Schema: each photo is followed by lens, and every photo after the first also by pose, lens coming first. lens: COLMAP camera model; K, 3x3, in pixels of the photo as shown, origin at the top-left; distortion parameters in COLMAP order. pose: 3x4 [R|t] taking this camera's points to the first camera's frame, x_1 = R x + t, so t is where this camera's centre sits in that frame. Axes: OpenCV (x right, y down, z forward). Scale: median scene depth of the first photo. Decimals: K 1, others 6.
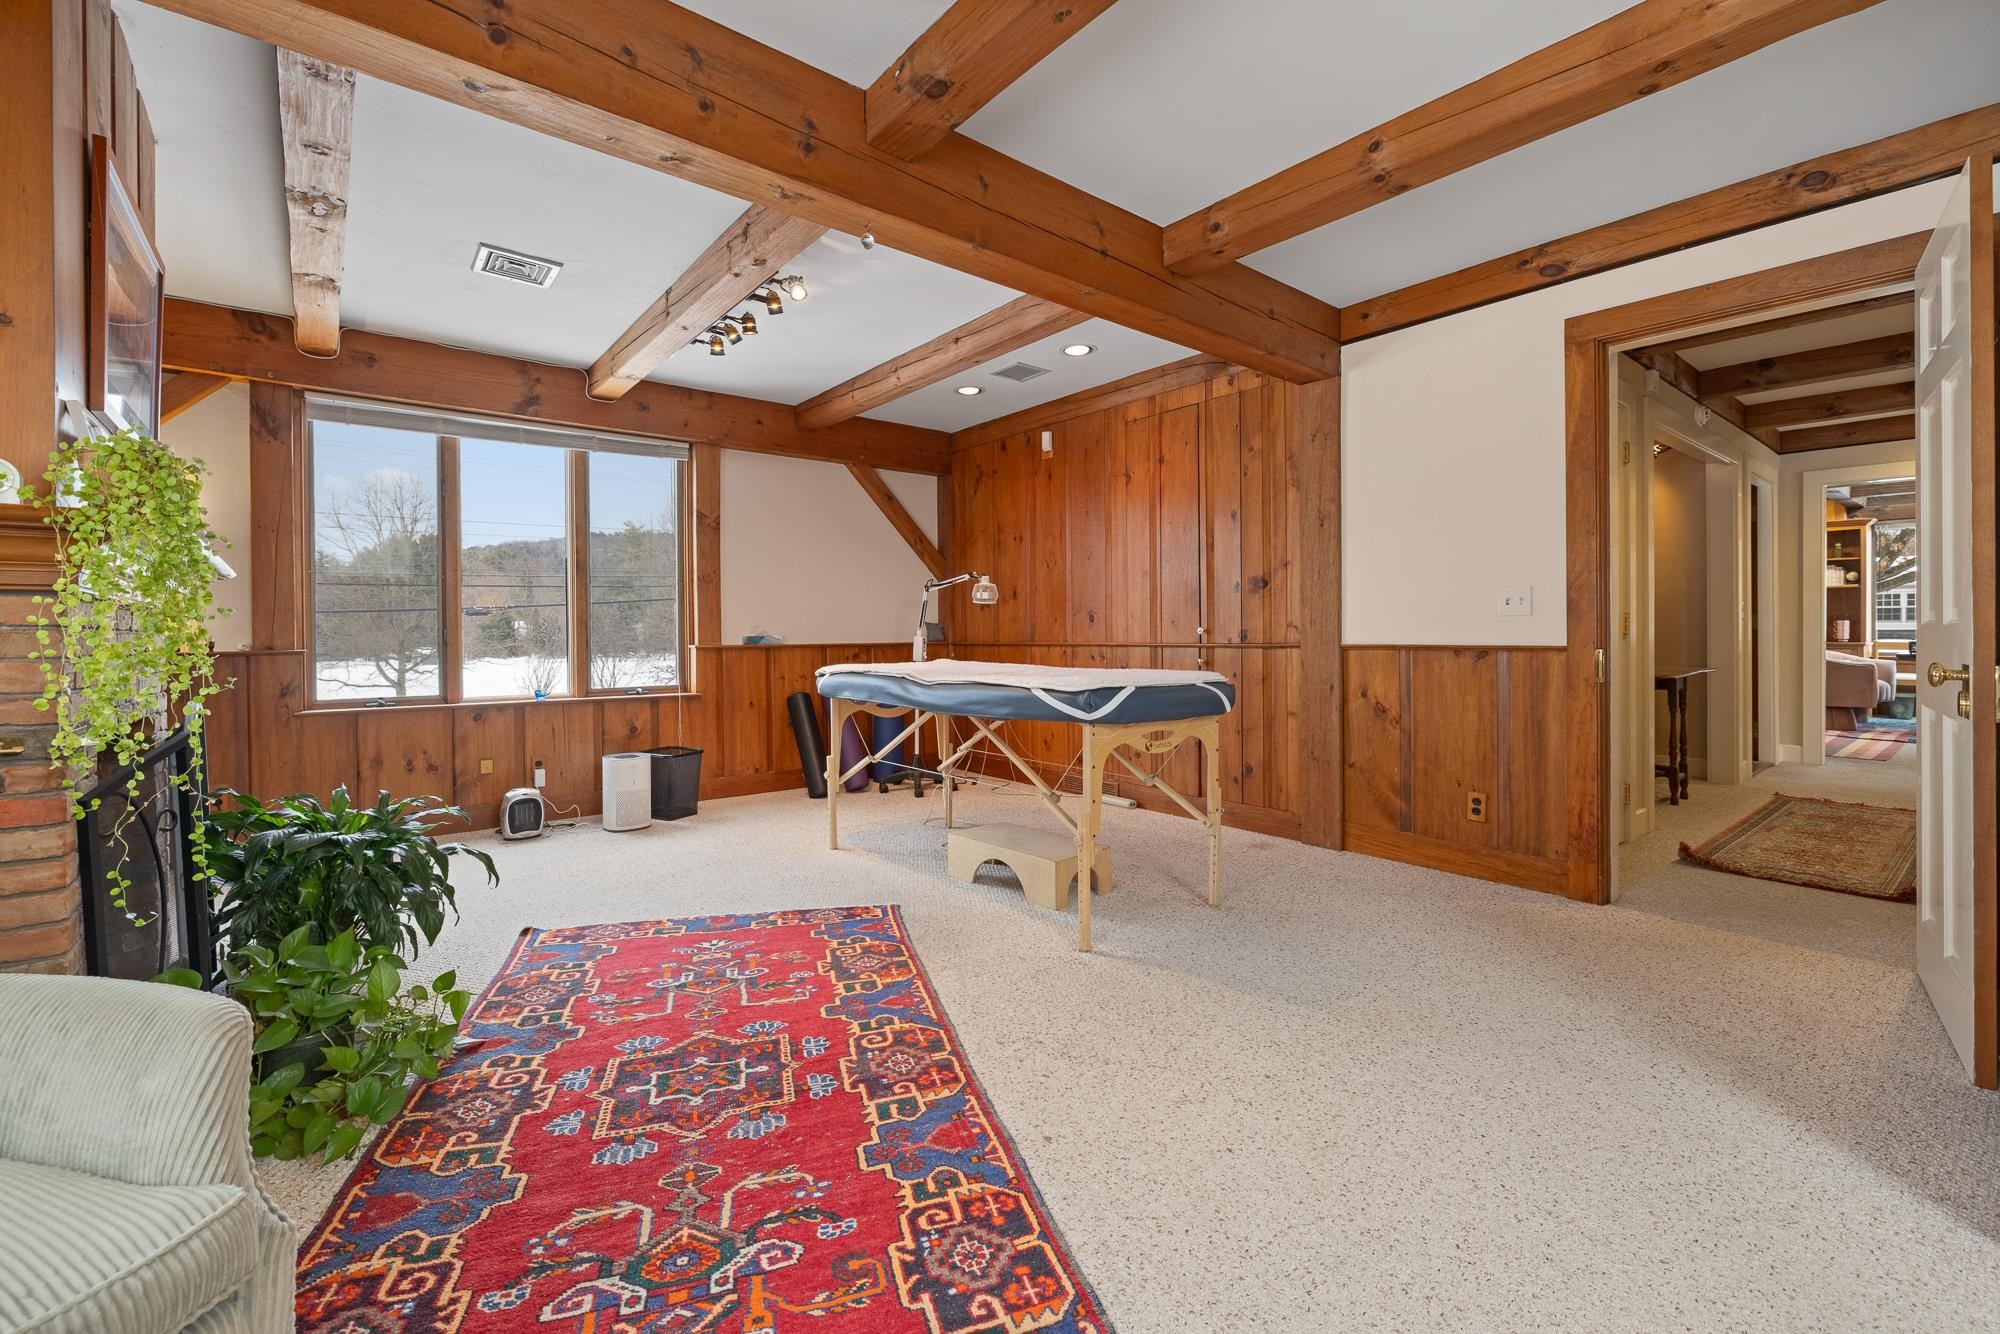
lens RADIAL K [[847.4, 0, 998.3], [0, 847.4, 638.0], [0, 0, 1]] dist [-0.002067, -0.000117]
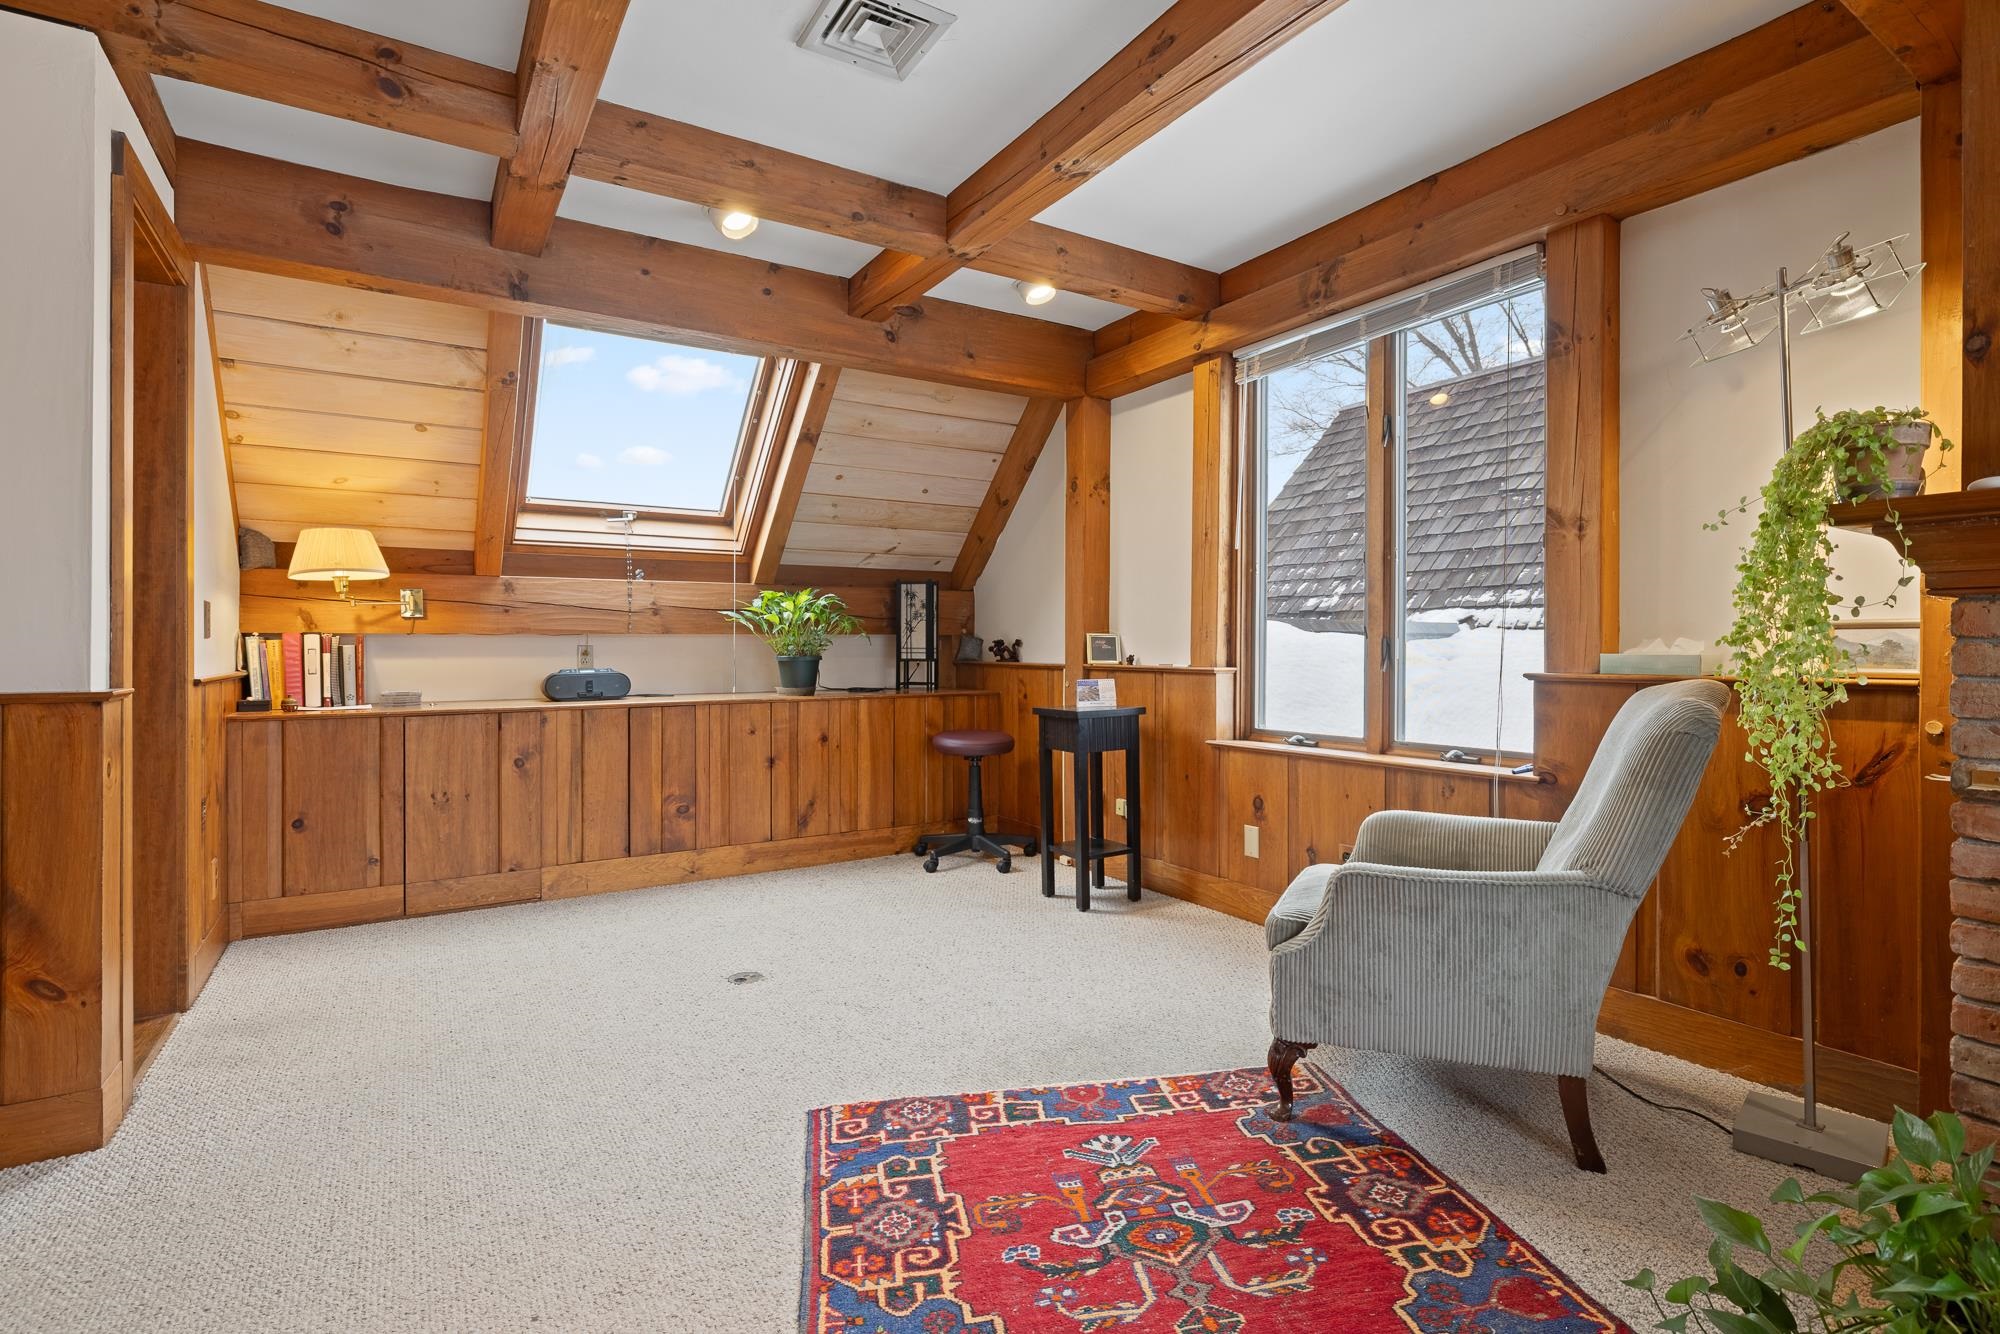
lens RADIAL K [[948.6, 0, 1006.1], [0, 948.6, 638.4], [0, 0, 1]] dist [-0.002260, -0.000085]
pose [[-0.993518, 0.009891, 0.113244, -0.188320], [0.009487, 0.999947, -0.004109, -0.011328], [-0.113278, -0.003008, -0.993559, 1.297979]]
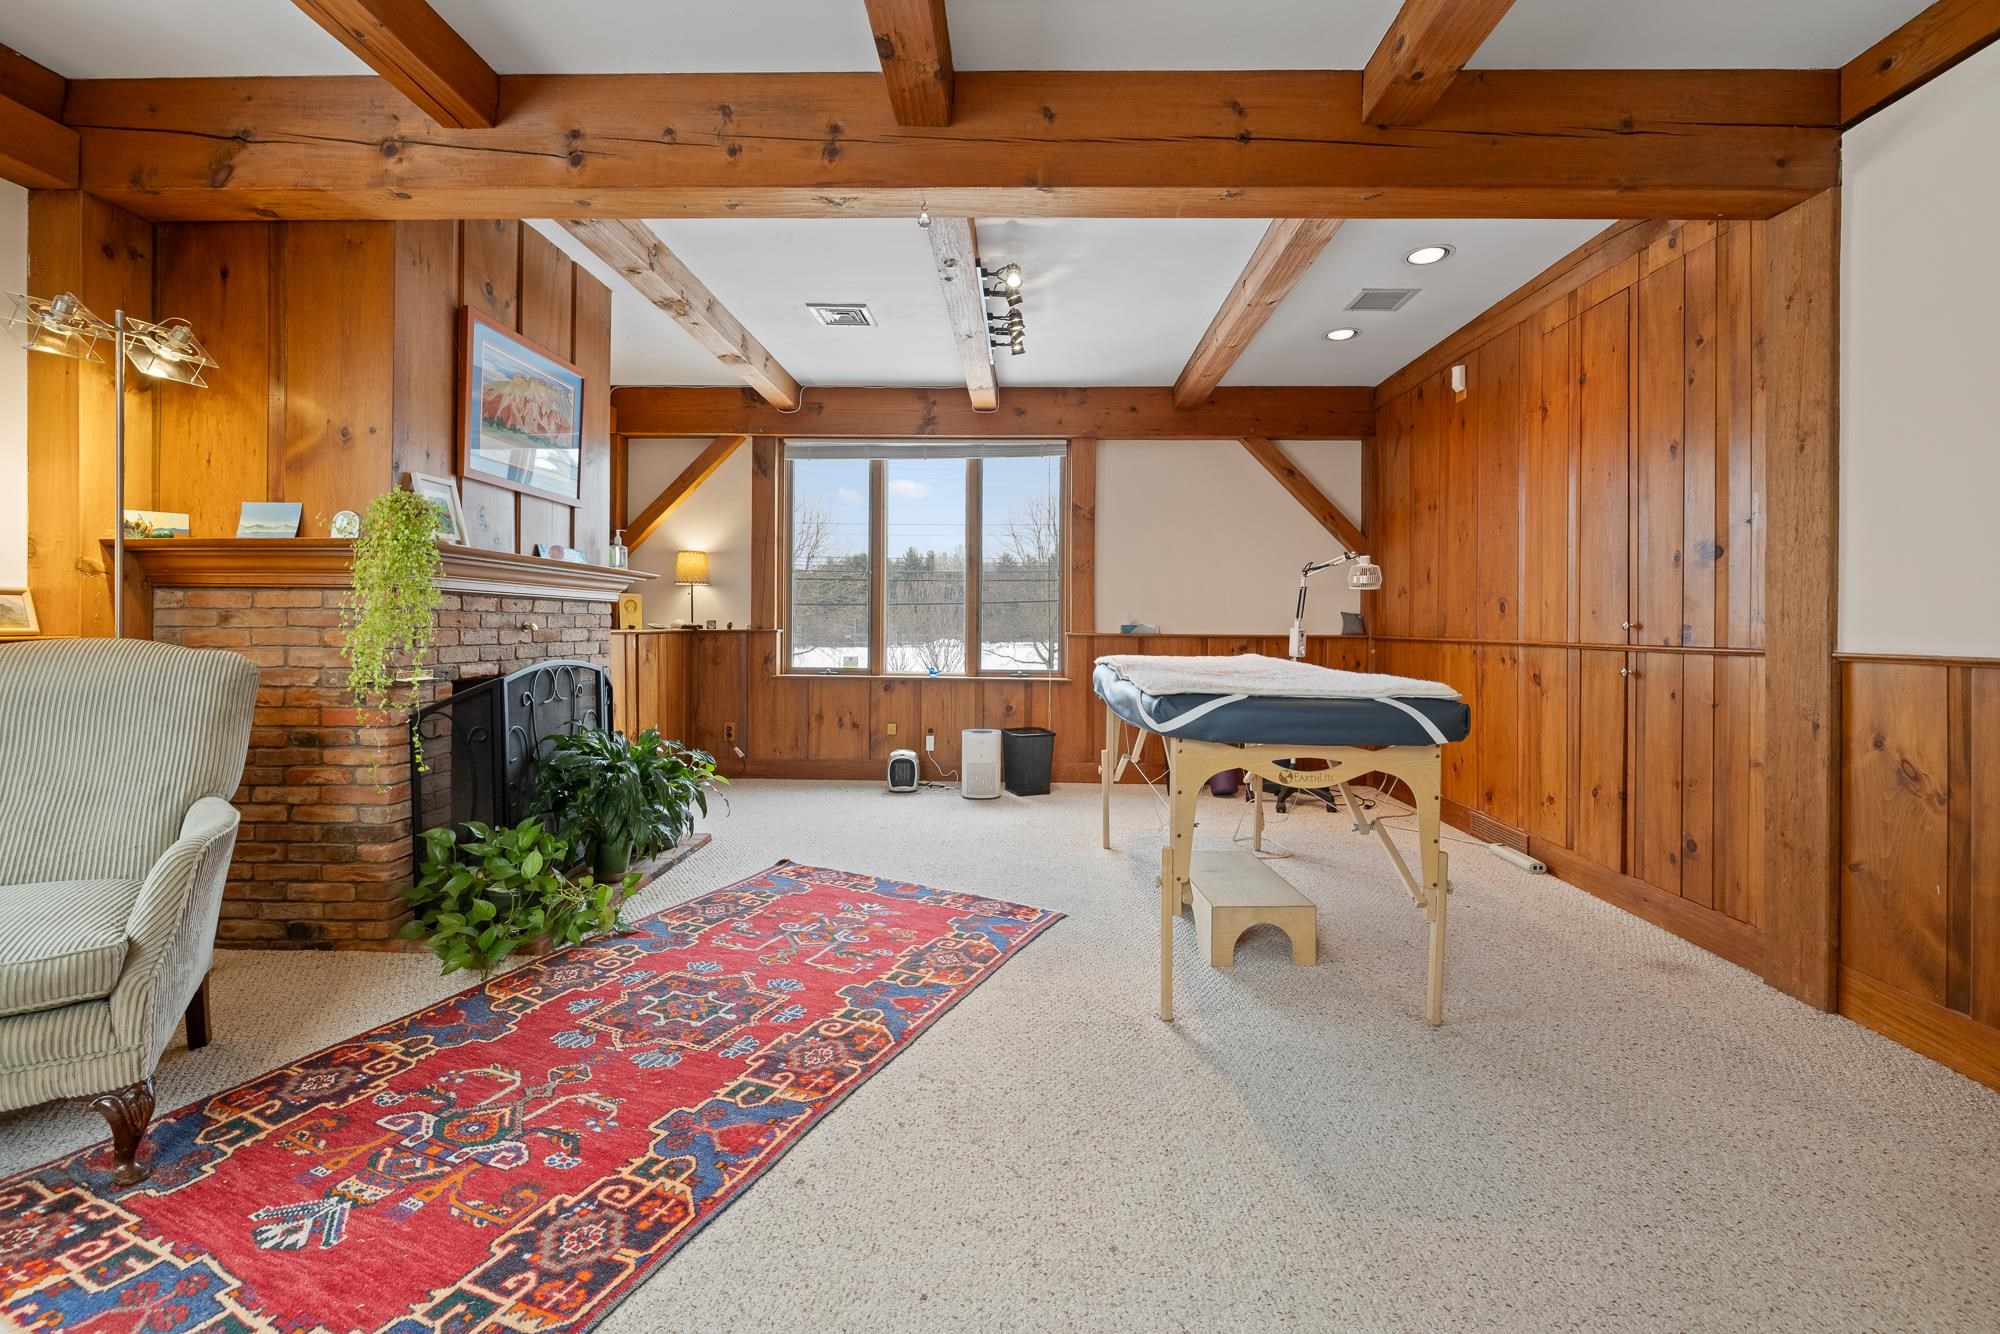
lens RADIAL K [[857.7, 0, 1006.1], [0, 857.7, 622.9], [0, 0, 1]] dist [-0.001568, -0.000446]
pose [[0.759535, 0.013201, -0.650333, 0.588910], [-0.017473, 0.999847, -0.000112, -0.004548], [0.650232, 0.011449, 0.759649, 0.323071]]
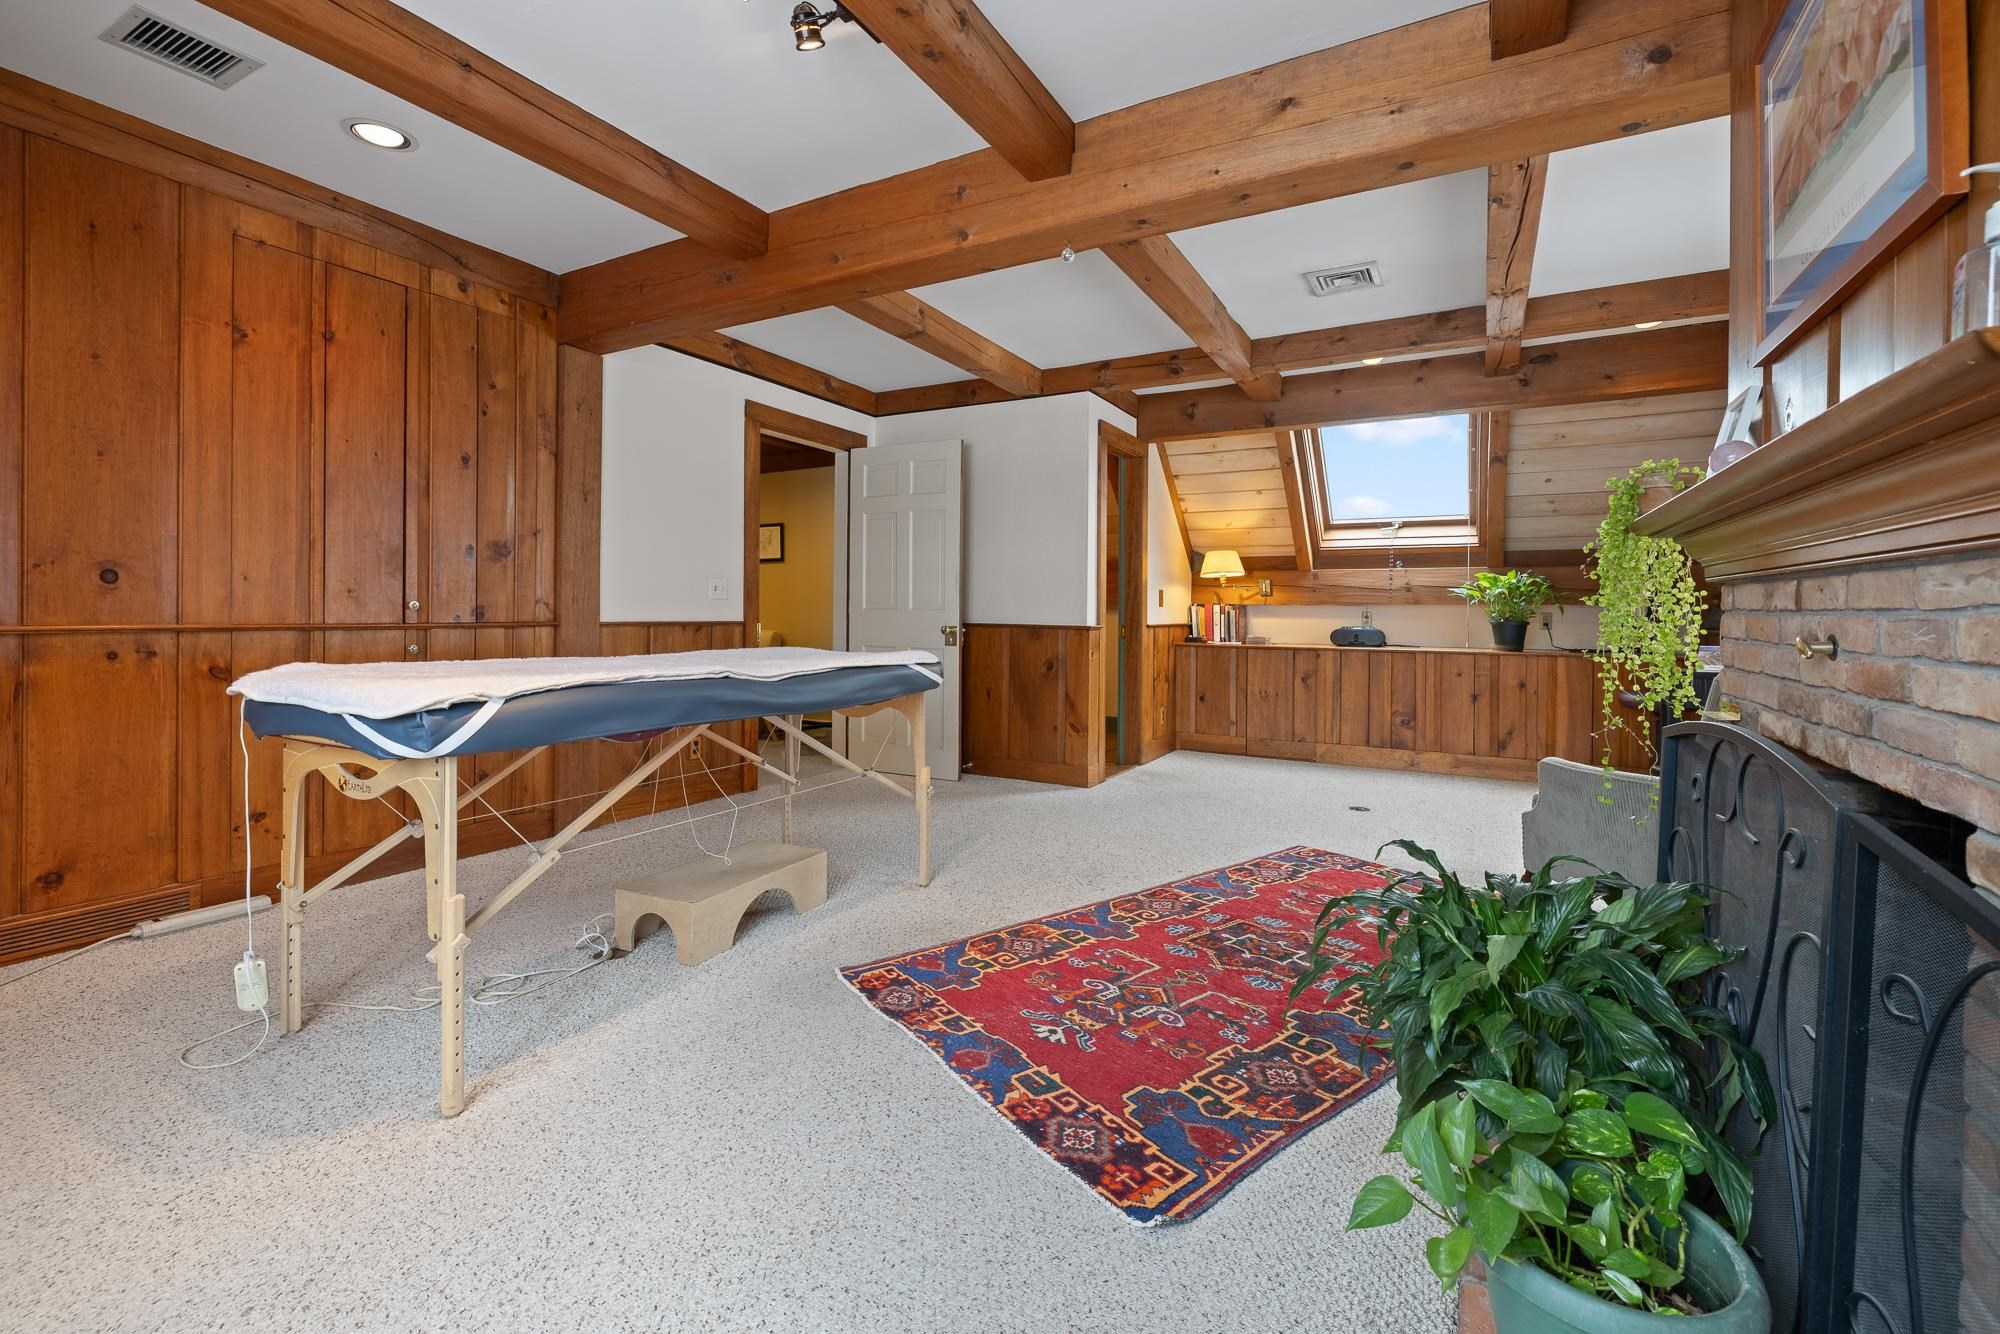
lens RADIAL K [[858.5, 0, 1004.5], [0, 858.5, 608.3], [0, 0, 1]] dist [-0.000346, -0.000306]
pose [[-0.374109, 0.004974, 0.927371, -1.194571], [-0.001915, 0.999979, -0.006135, -0.005631], [-0.927383, -0.004071, -0.374092, 1.546651]]
